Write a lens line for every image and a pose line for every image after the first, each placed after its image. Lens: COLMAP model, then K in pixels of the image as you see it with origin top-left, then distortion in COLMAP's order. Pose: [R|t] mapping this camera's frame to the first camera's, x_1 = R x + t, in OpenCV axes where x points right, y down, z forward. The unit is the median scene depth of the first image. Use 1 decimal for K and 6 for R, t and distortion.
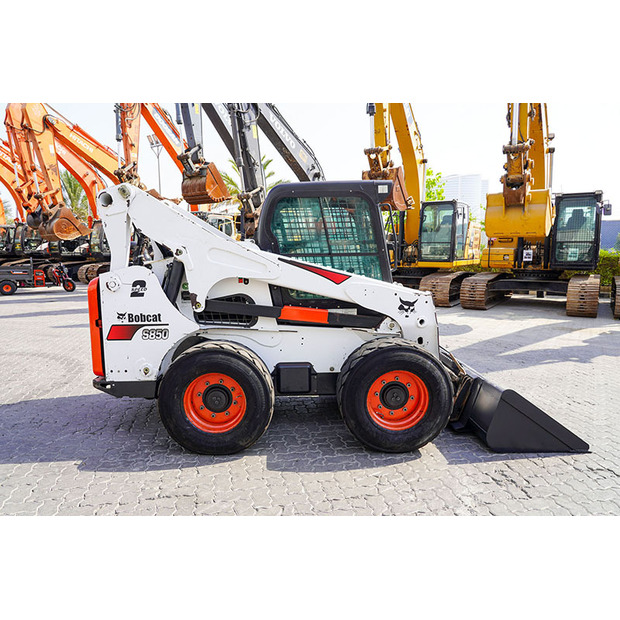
lens RADIAL K [[453.1, 0, 296.2], [0, 453.1, 308.7], [0, 0, 1]] dist [-0.026885, 0.000361]
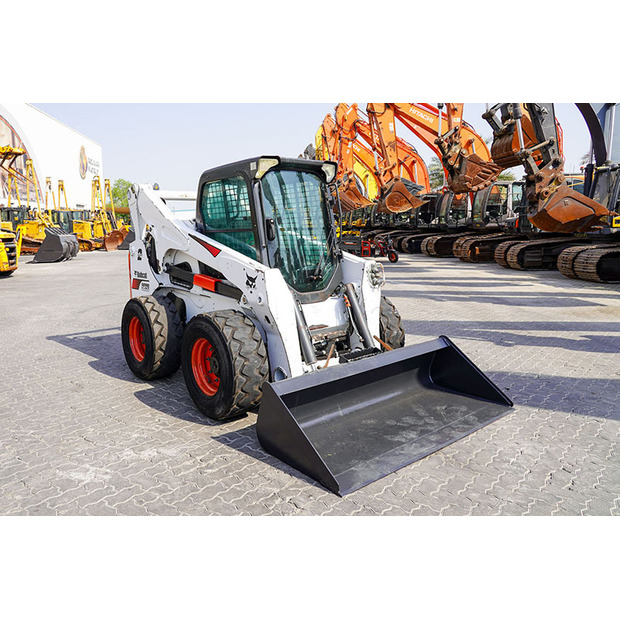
lens RADIAL K [[493.0, 0, 253.1], [0, 493.0, 283.6], [0, 0, 1]] dist [-0.032234, 0.001084]
pose [[0.584435, 0.083800, -0.807102, 1.079128], [-0.084673, 0.995521, 0.042051, -0.046017], [0.807011, 0.043764, 0.588913, 0.350314]]
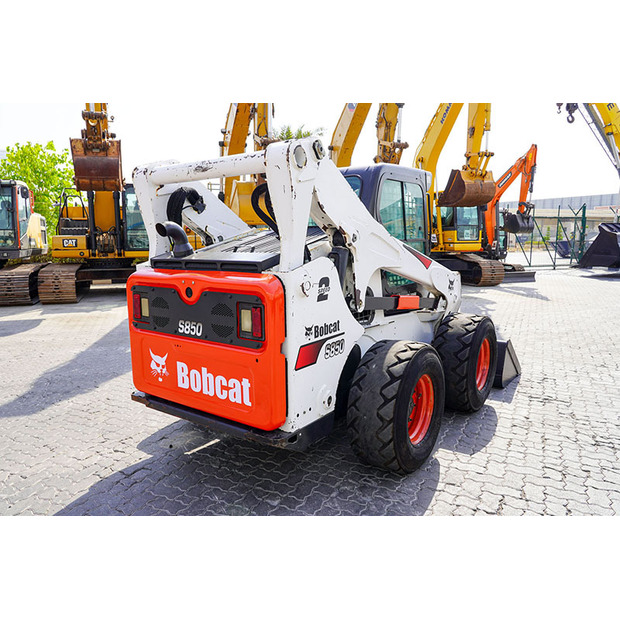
lens RADIAL K [[487.1, 0, 292.8], [0, 487.1, 312.0], [0, 0, 1]] dist [-0.023906, 0.002978]
pose [[0.611049, -0.120259, 0.782404, -0.935080], [0.103412, 0.992050, 0.071718, -0.065329], [-0.784809, 0.037087, 0.618628, 0.532772]]
